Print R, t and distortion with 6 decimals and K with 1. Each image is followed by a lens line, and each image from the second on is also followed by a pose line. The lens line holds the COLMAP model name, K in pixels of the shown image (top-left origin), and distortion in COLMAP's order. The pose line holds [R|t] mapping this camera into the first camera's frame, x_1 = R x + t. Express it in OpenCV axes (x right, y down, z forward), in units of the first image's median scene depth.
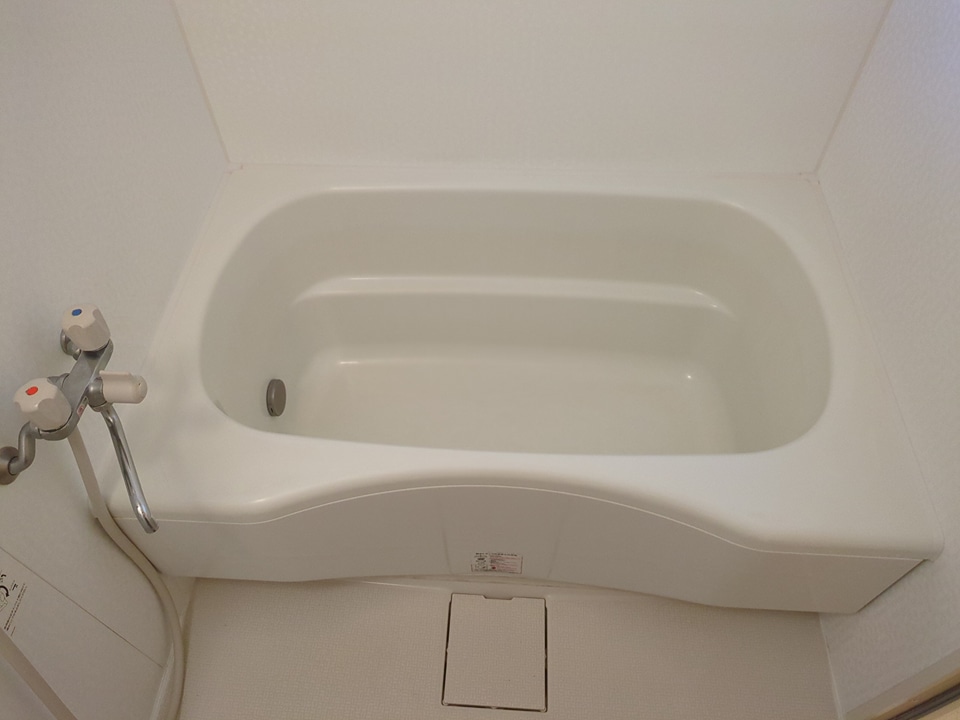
lens RADIAL K [[729.3, 0, 481.4], [0, 729.3, 363.5], [0, 0, 1]] dist [0.023651, -0.005780]
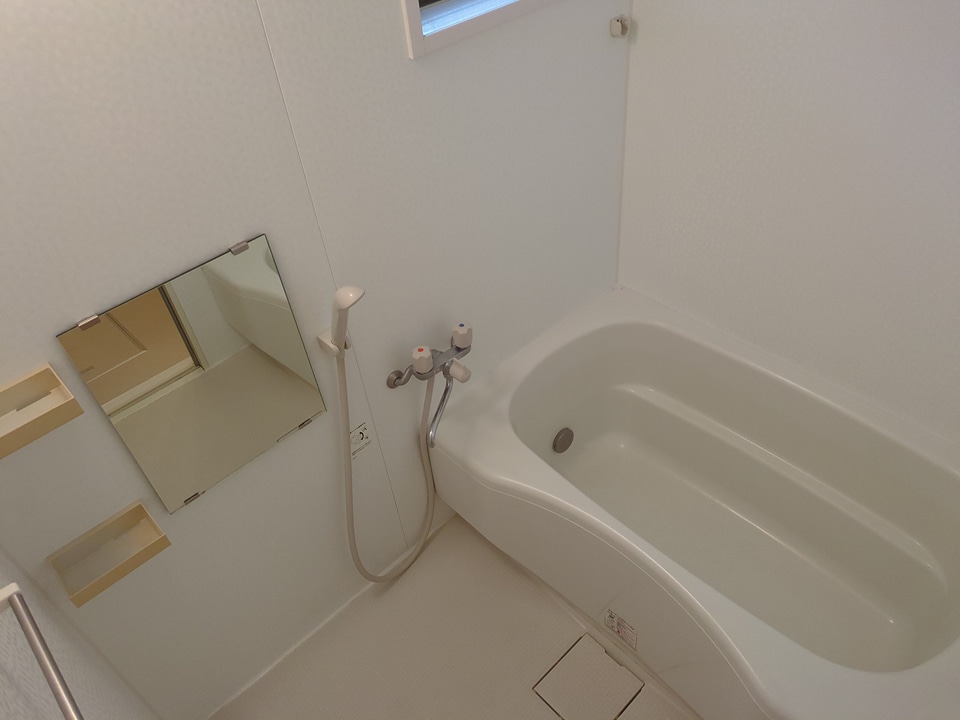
lens RADIAL K [[729.3, 0, 481.4], [0, 729.3, 363.5], [0, 0, 1]] dist [0.023651, -0.005780]
pose [[0.725808, 0.431838, -0.535461, 0.387422], [-0.504252, 0.863461, 0.012859, -0.026476], [0.467903, 0.260674, 0.844462, -0.382979]]
